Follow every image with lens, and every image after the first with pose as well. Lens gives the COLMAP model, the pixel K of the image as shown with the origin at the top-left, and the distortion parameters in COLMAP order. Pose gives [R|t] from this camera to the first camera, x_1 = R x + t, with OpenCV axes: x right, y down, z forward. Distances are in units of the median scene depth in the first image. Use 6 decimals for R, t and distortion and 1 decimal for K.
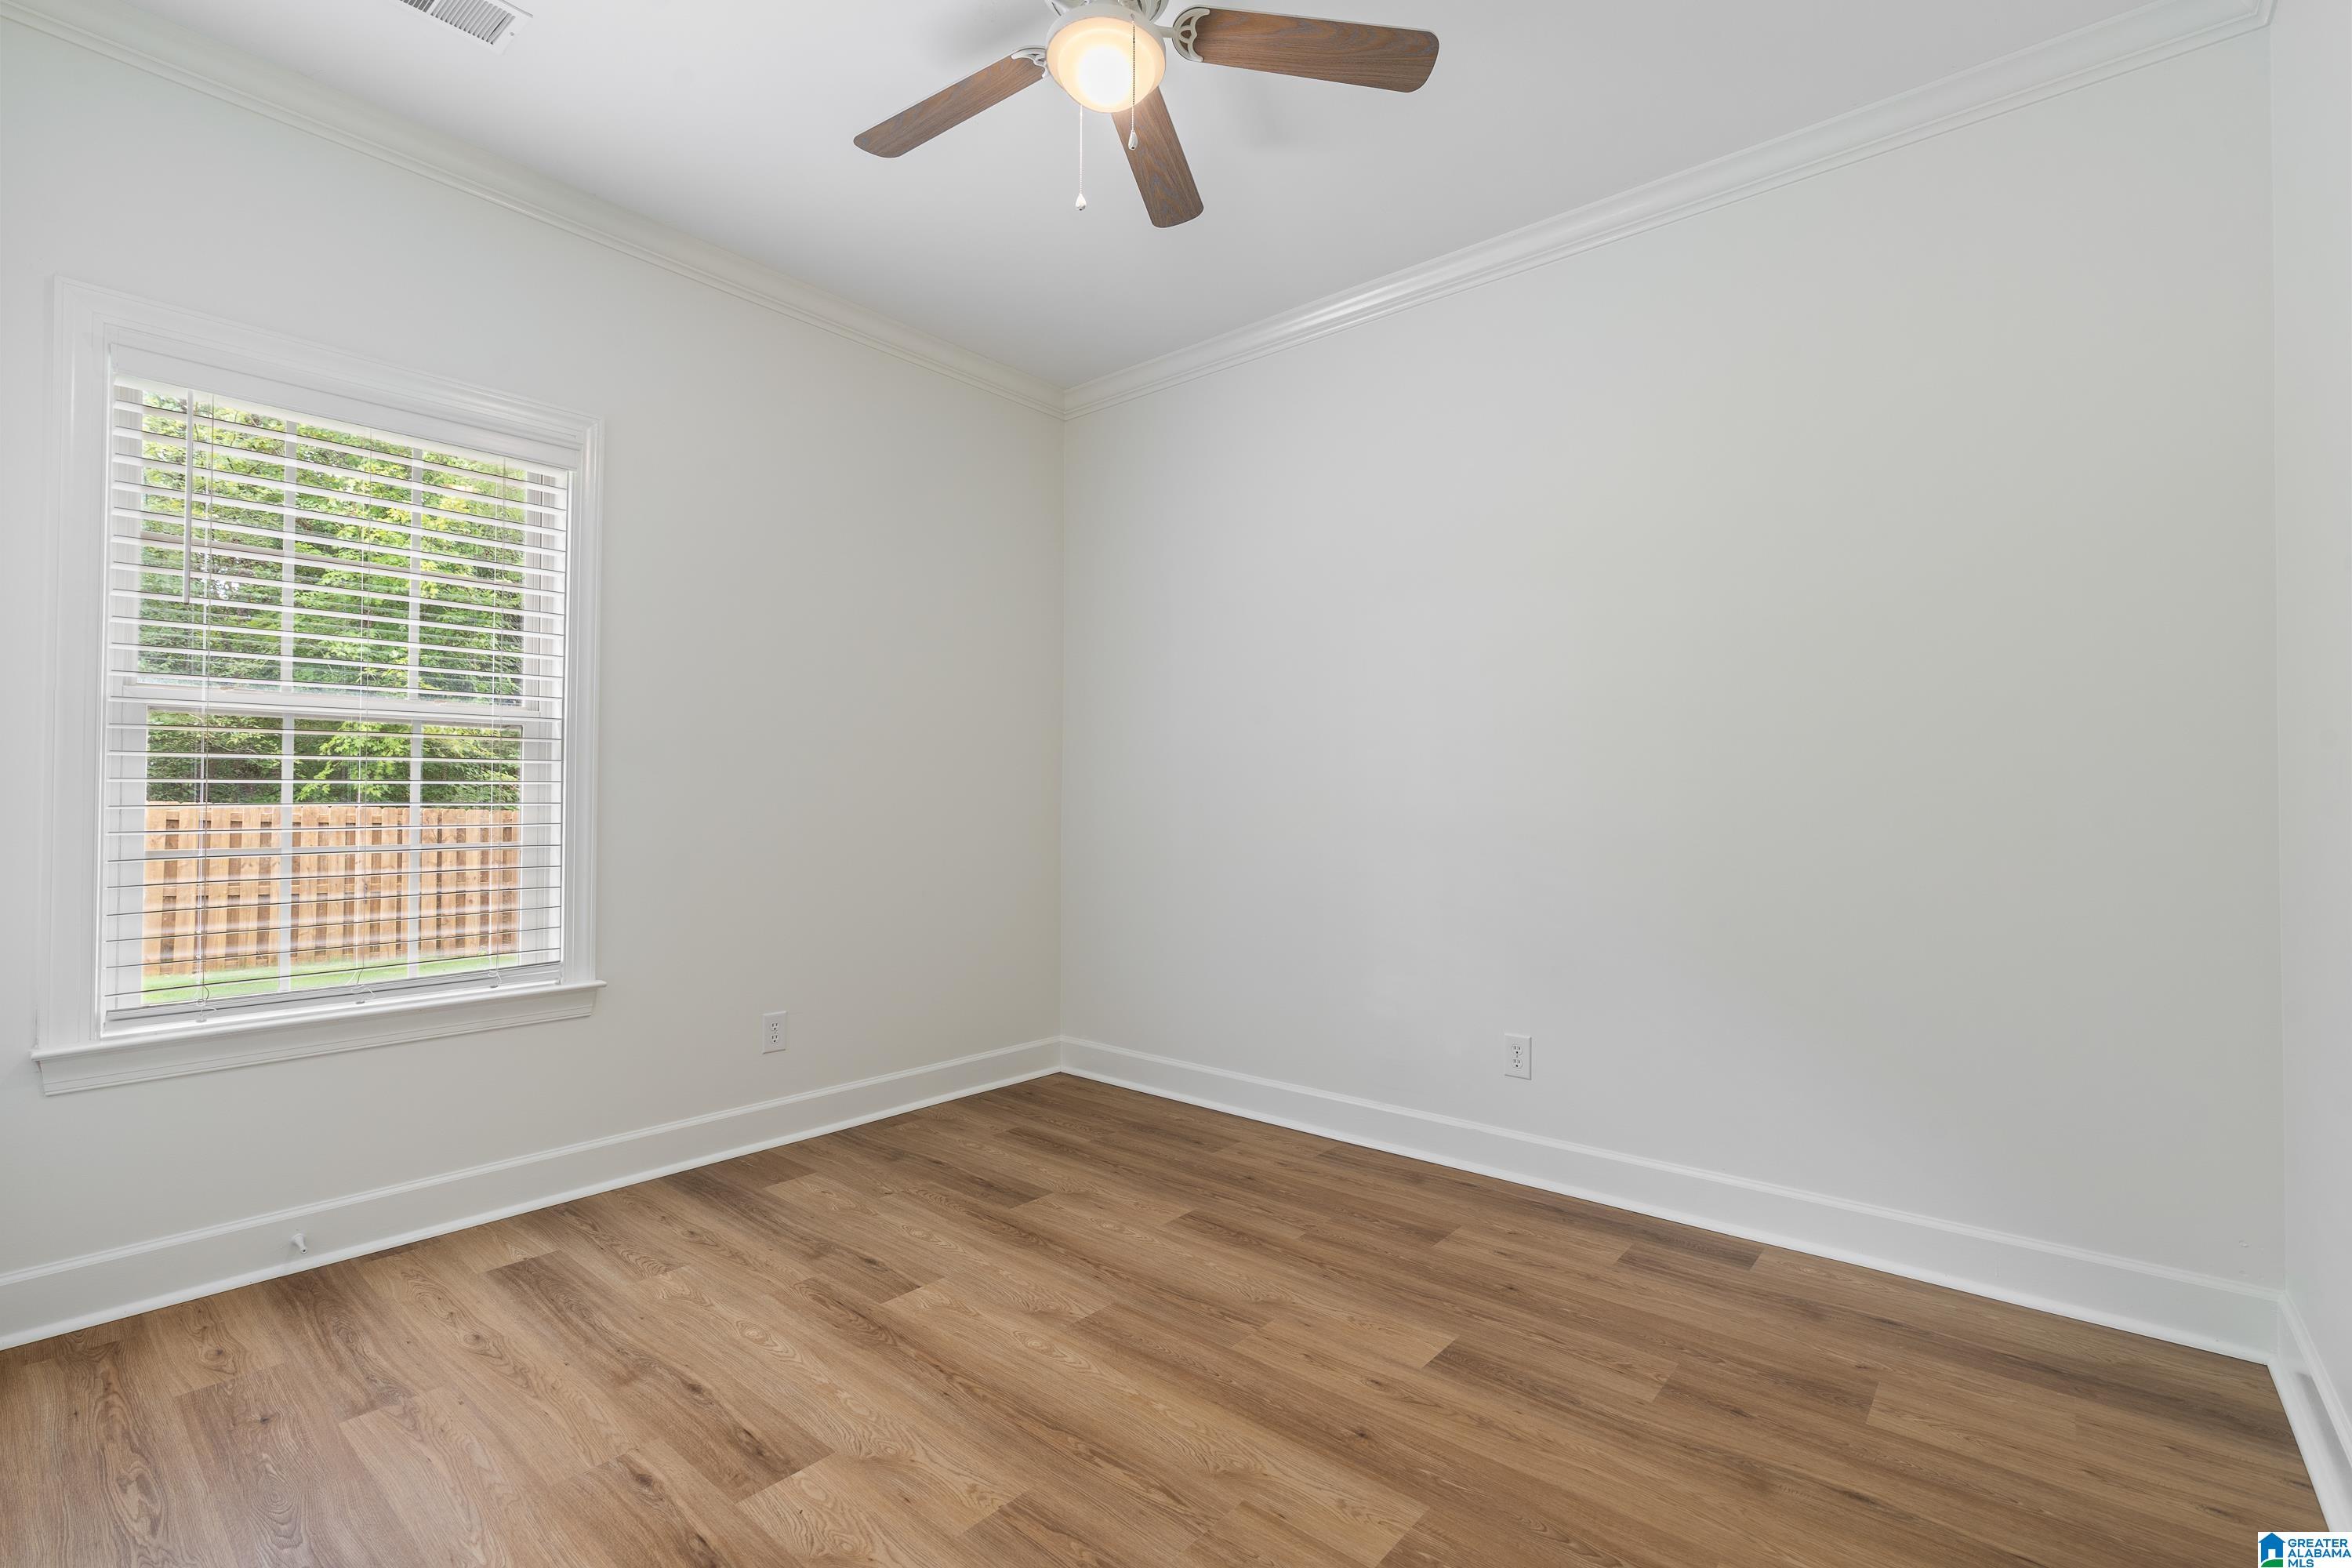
lens RADIAL K [[1068.8, 0, 1177.6], [0, 1068.8, 793.7], [0, 0, 1]] dist [-0.008082, 0.002272]
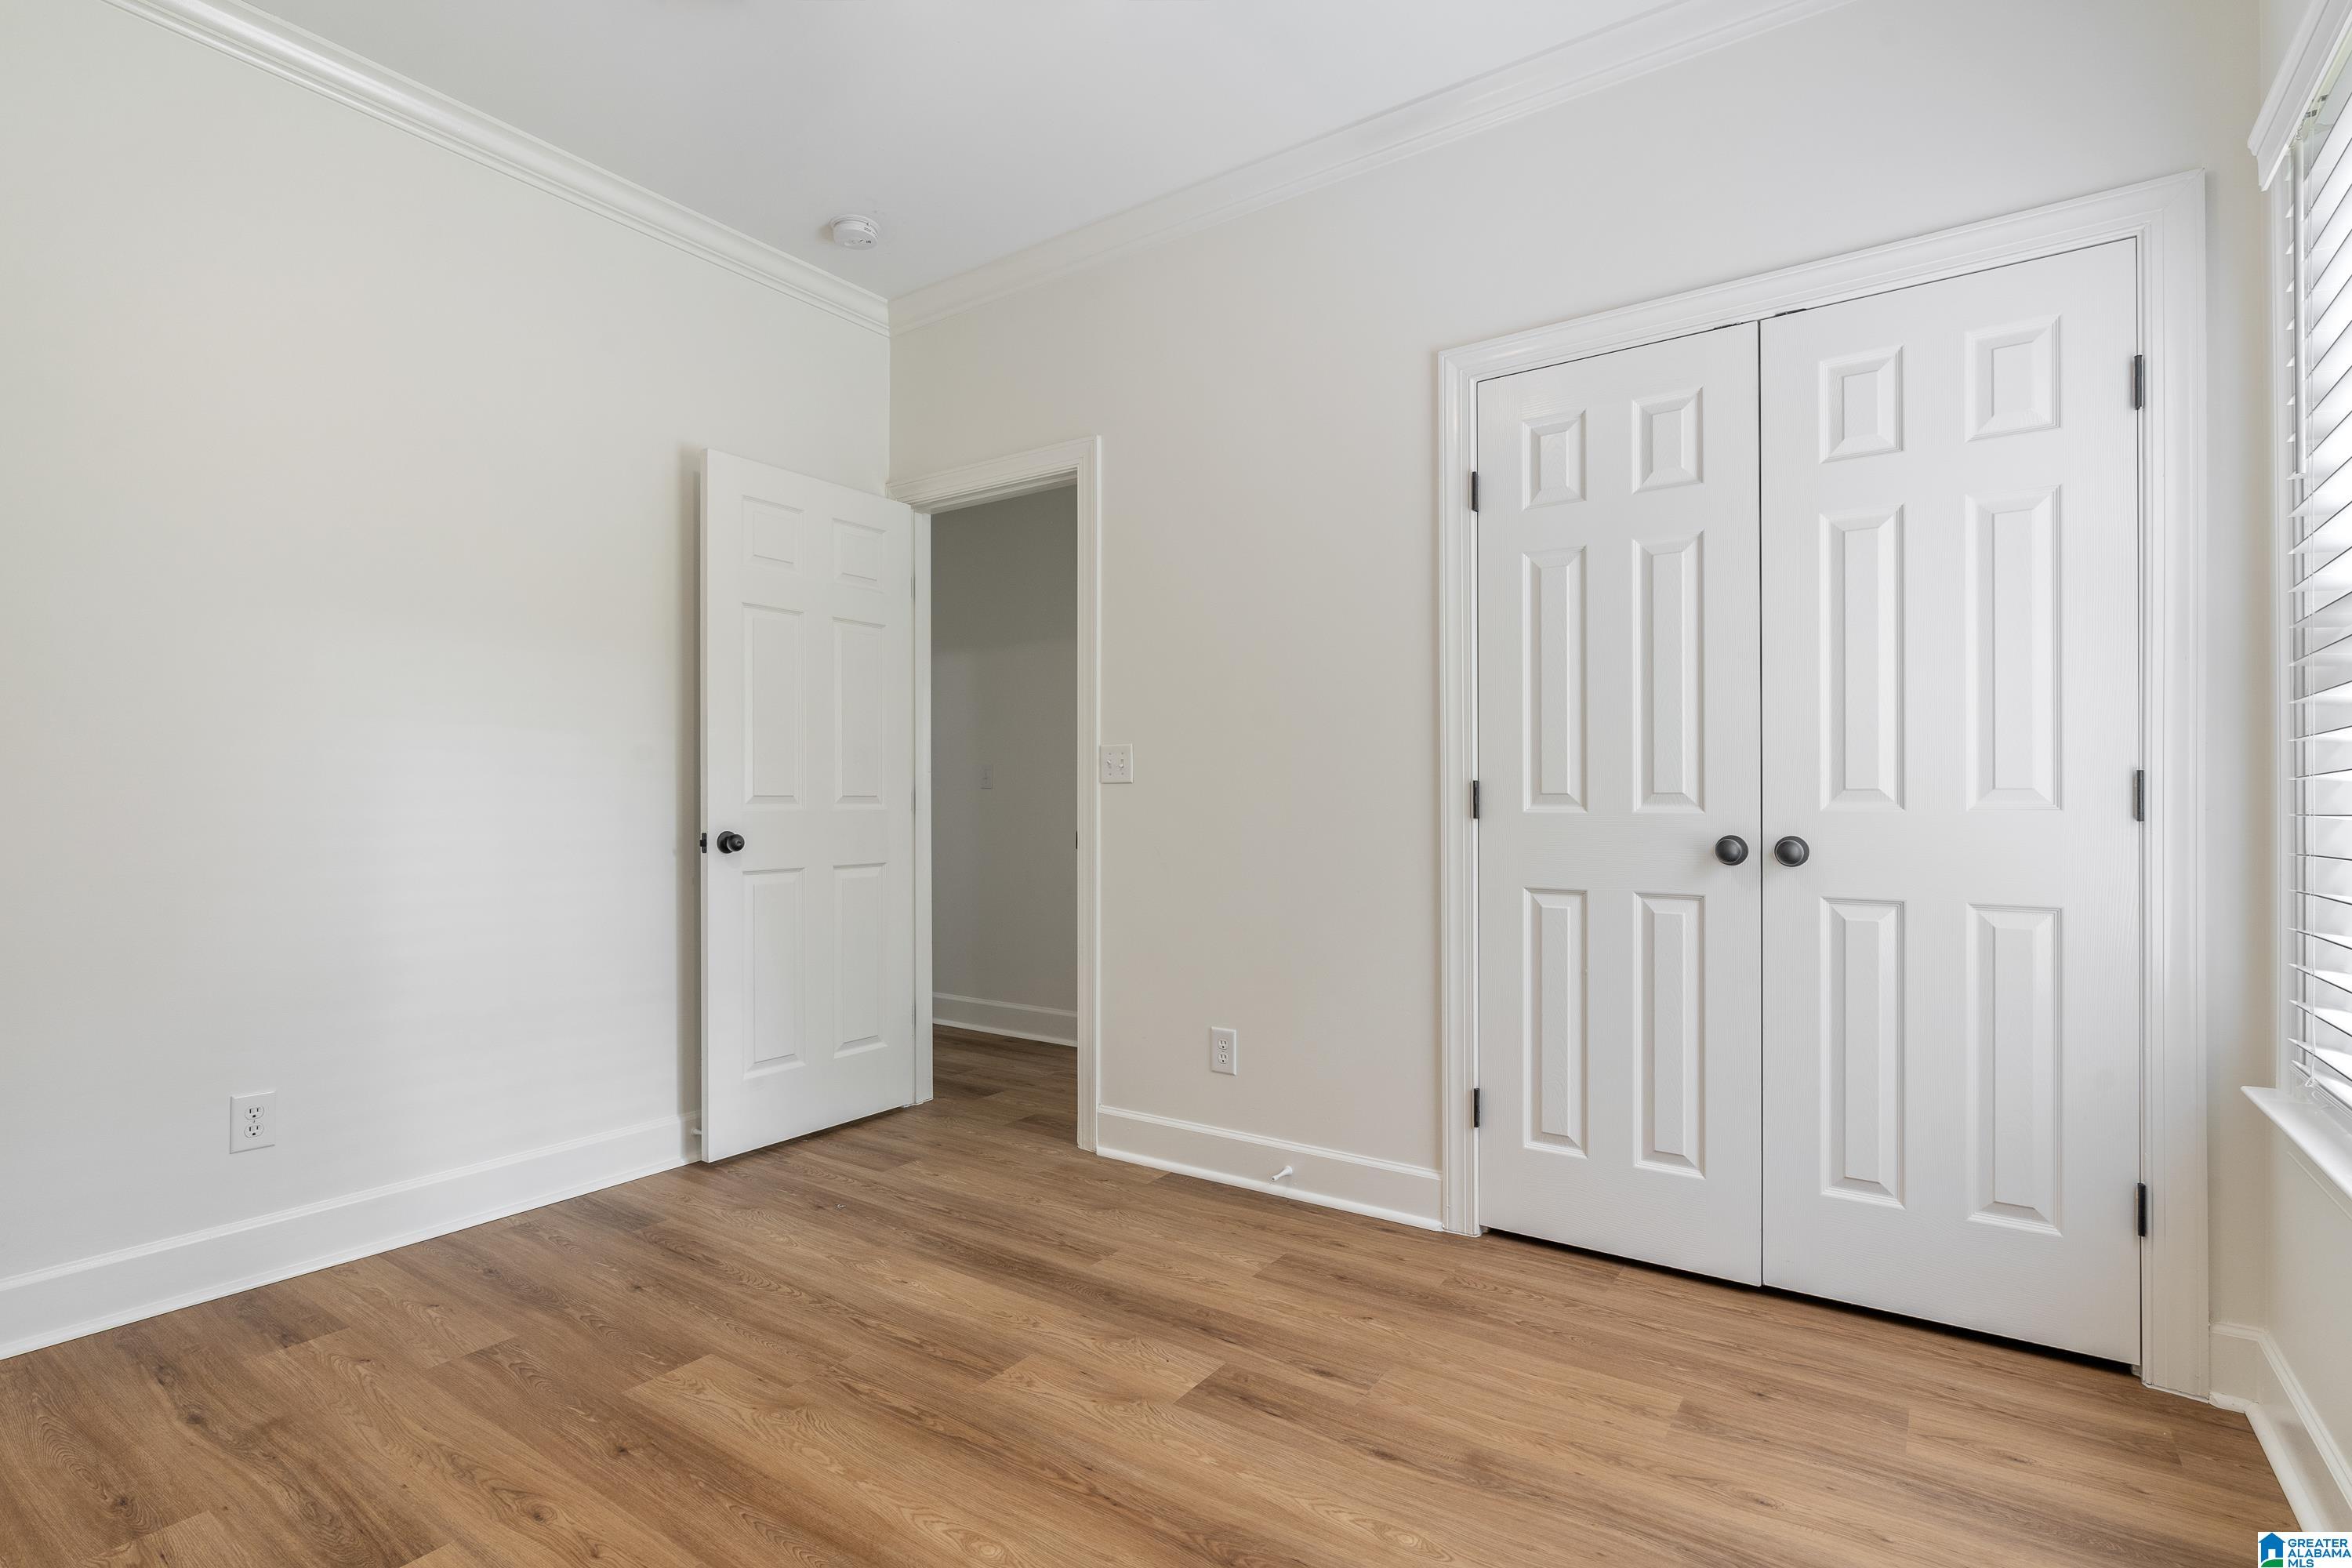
lens RADIAL K [[1111.7, 0, 1190.4], [0, 1111.7, 794.8], [0, 0, 1]] dist [-0.002986, 0.001982]
pose [[-0.994100, -0.003144, -0.108420, -0.216107], [-0.001475, 0.999879, -0.015466, 0.042716], [0.108456, -0.015215, -0.993985, 2.049144]]
